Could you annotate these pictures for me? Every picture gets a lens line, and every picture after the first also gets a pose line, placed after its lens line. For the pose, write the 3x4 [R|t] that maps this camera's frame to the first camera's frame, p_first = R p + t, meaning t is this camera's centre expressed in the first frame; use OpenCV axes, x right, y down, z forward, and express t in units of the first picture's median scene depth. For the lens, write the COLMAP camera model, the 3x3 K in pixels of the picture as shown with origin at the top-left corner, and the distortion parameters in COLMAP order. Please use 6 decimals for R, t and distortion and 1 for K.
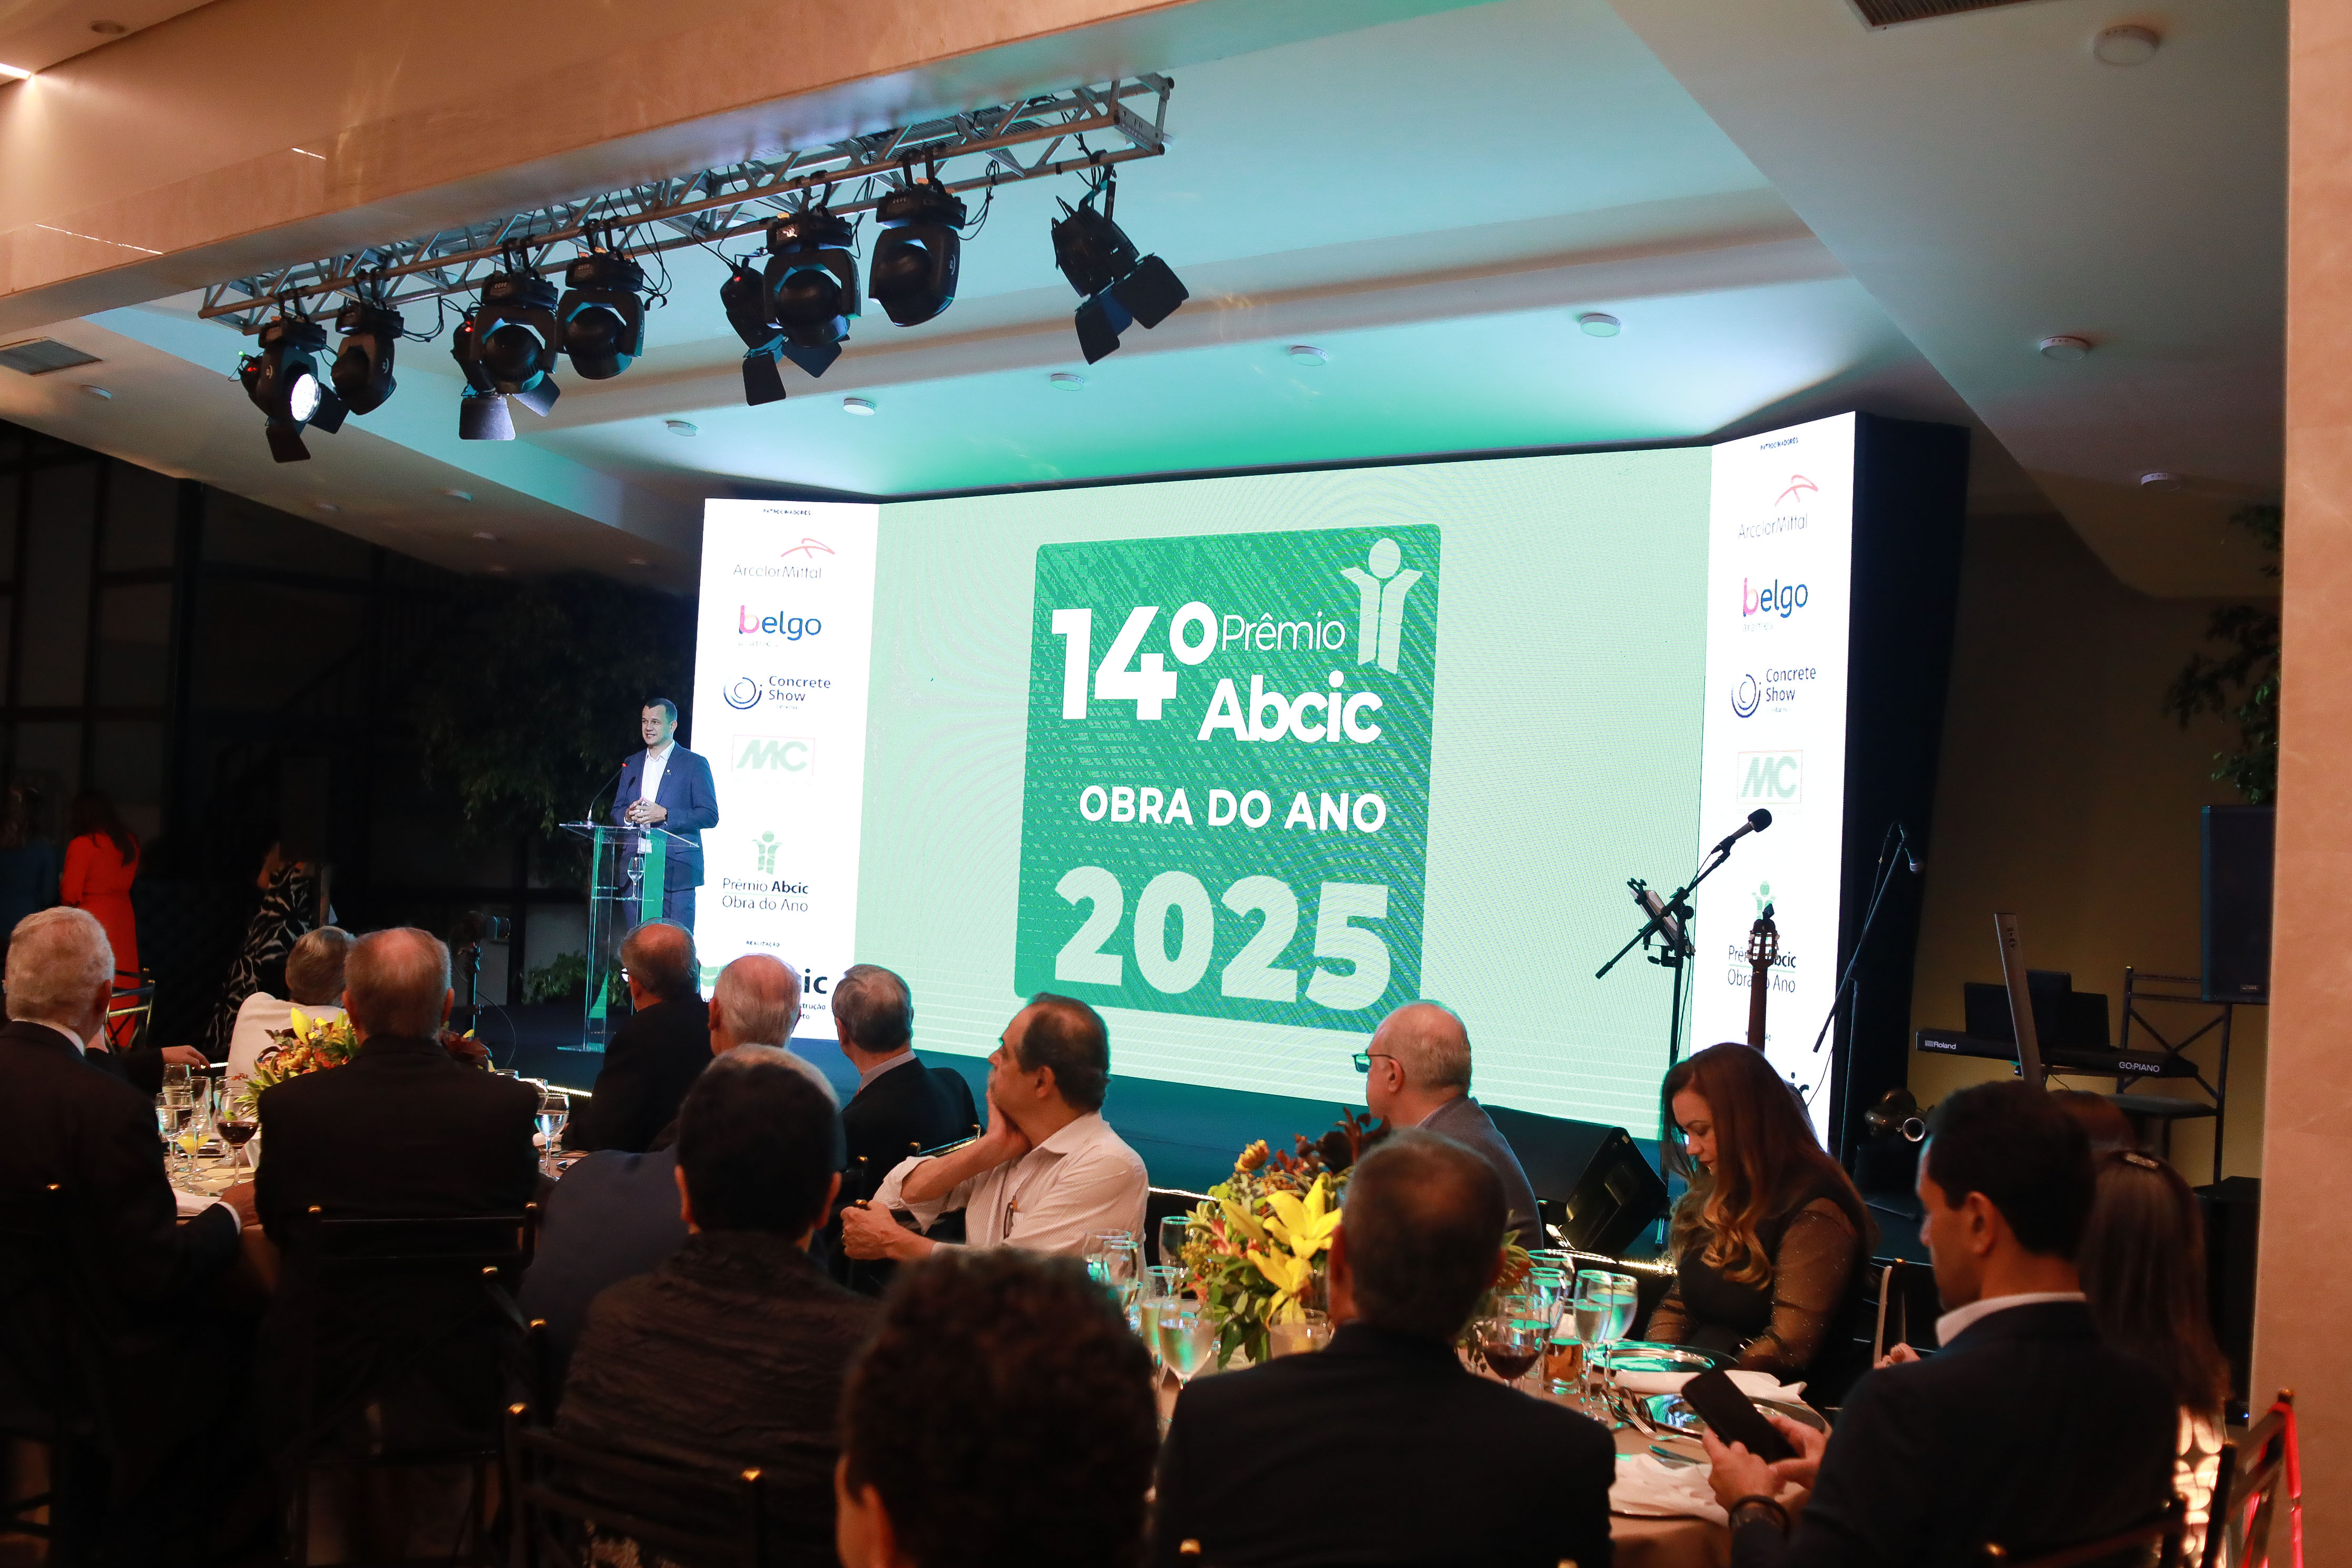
lens RADIAL K [[2302.1, 0, 1179.9], [0, 2302.1, 790.9], [0, 0, 1]] dist [-0.127114, 0.000000]
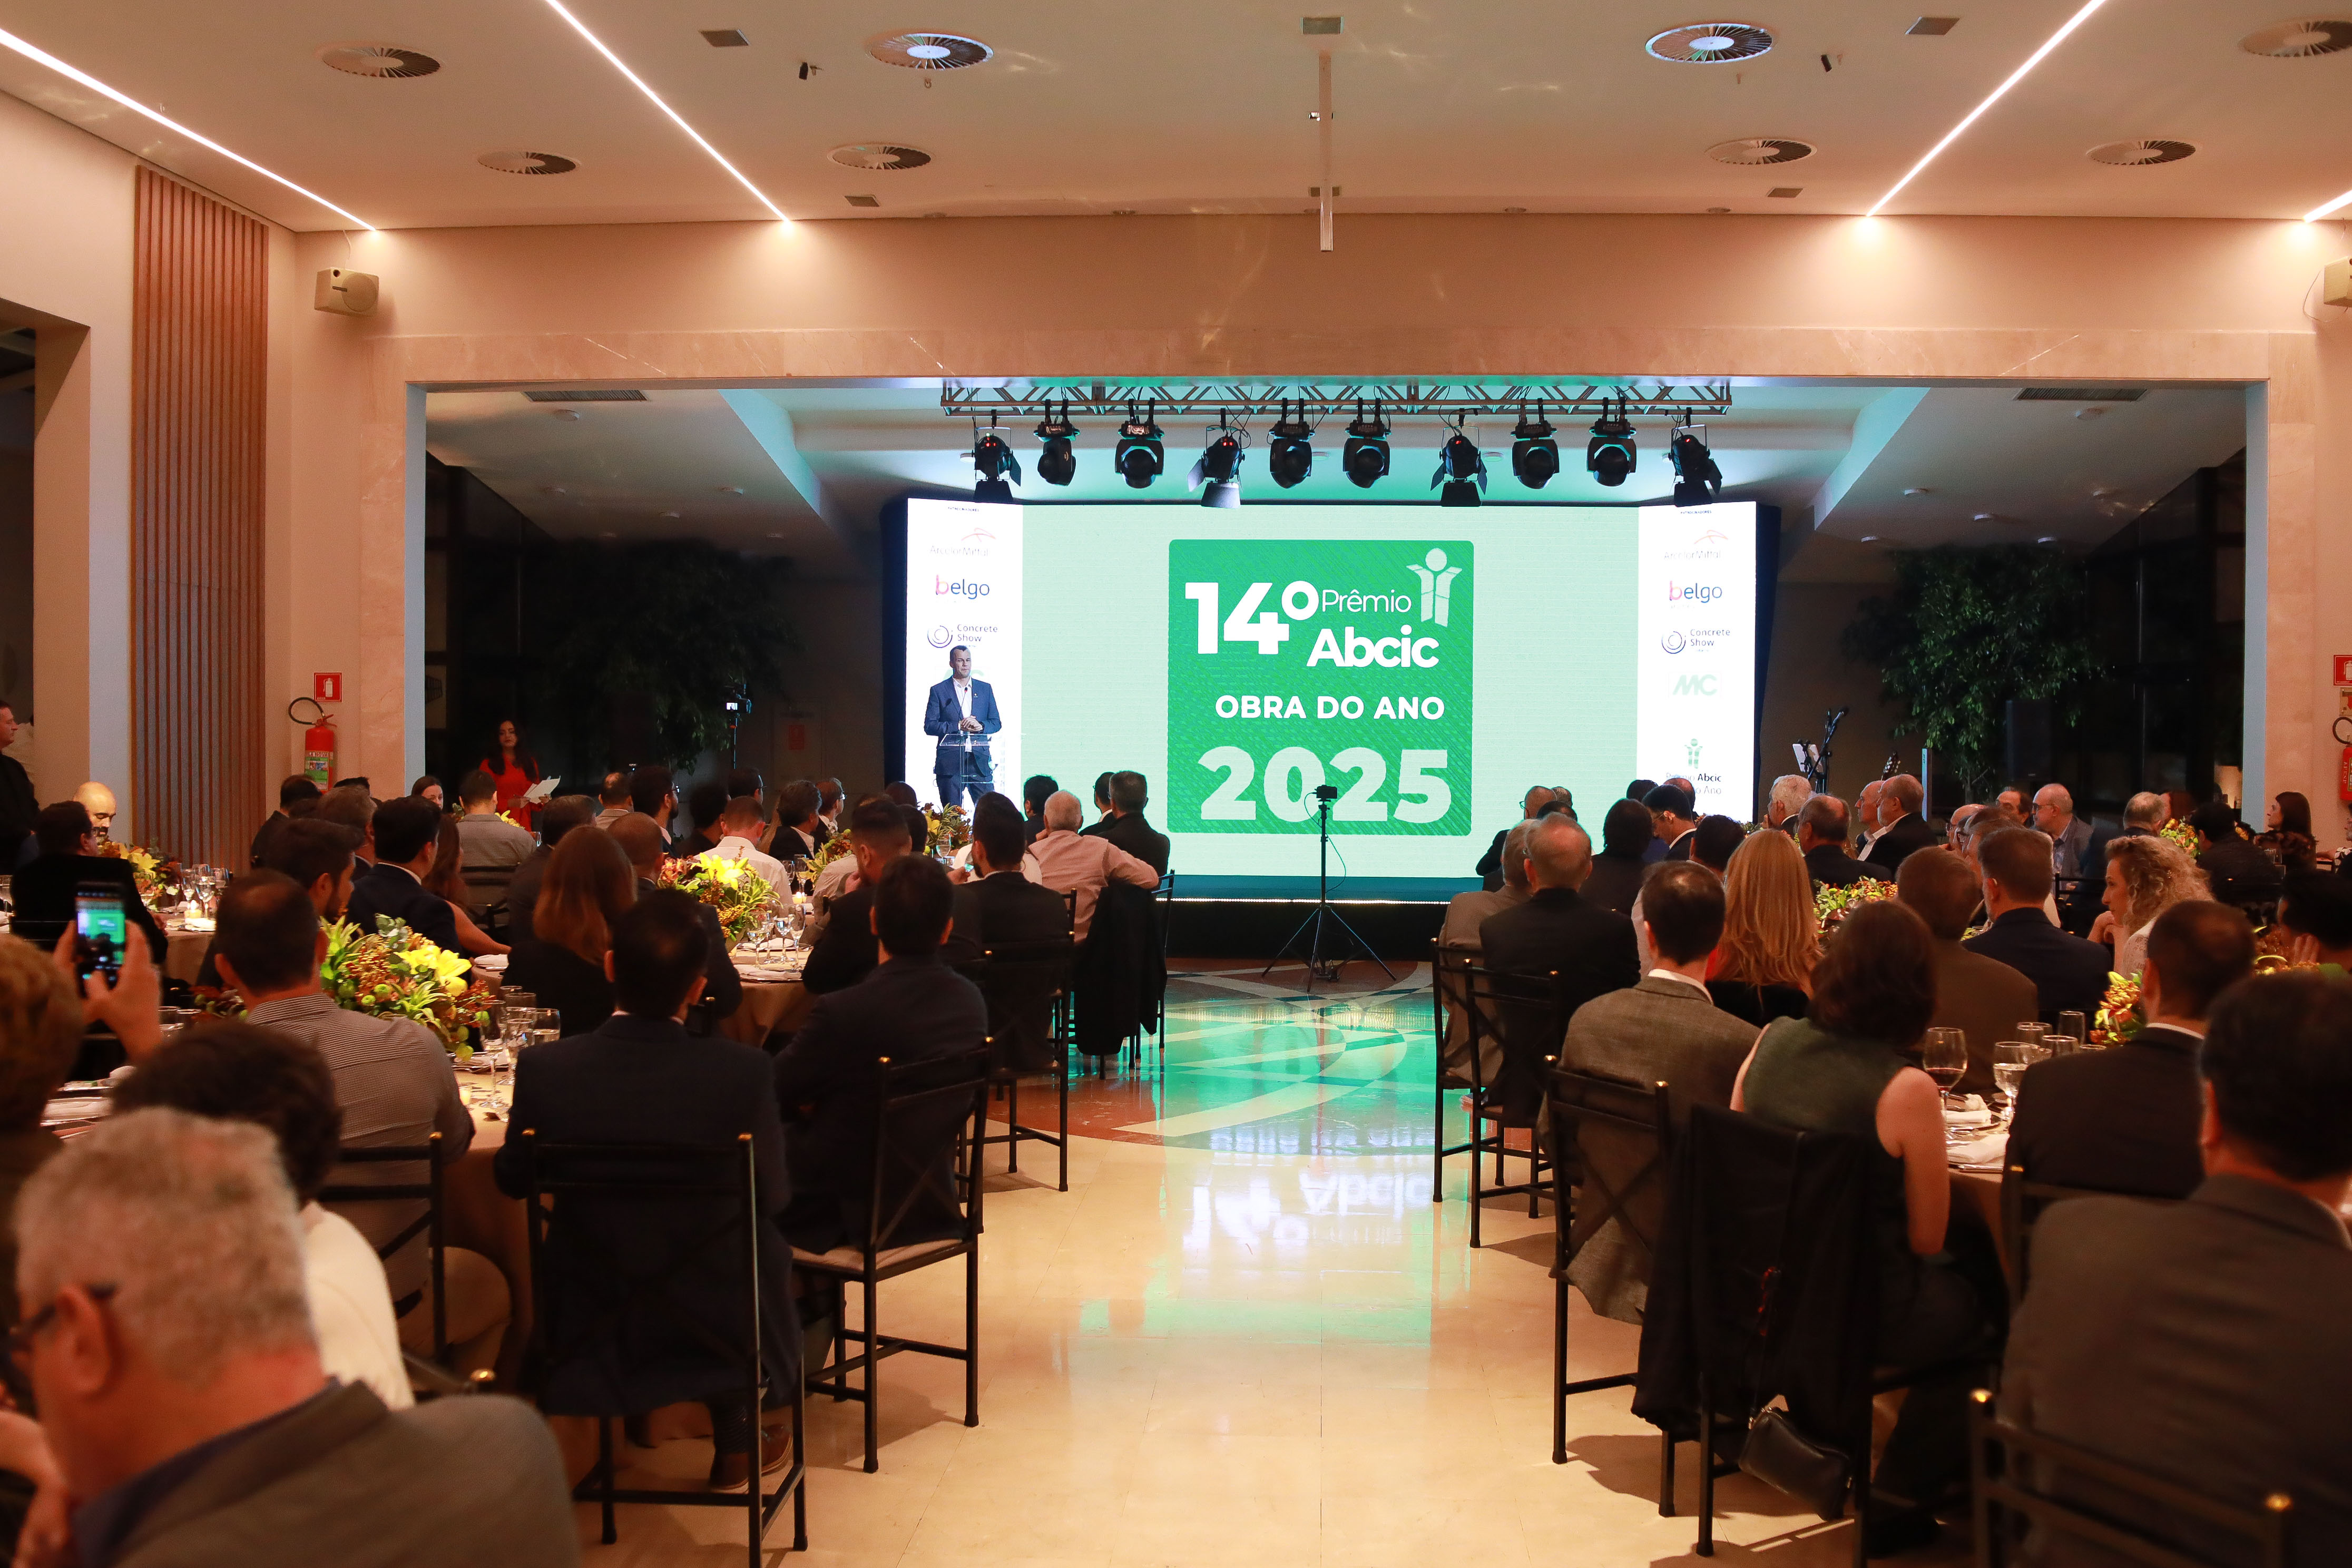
lens RADIAL K [[2302.1, 0, 1171.0], [0, 2302.1, 787.0], [0, 0, 1]] dist [-0.127114, 0.000000]
pose [[0.828698, -0.054216, 0.557065, -1.027681], [0.019328, 0.997476, 0.068326, -0.052106], [-0.559363, -0.045855, 0.827654, -0.314162]]
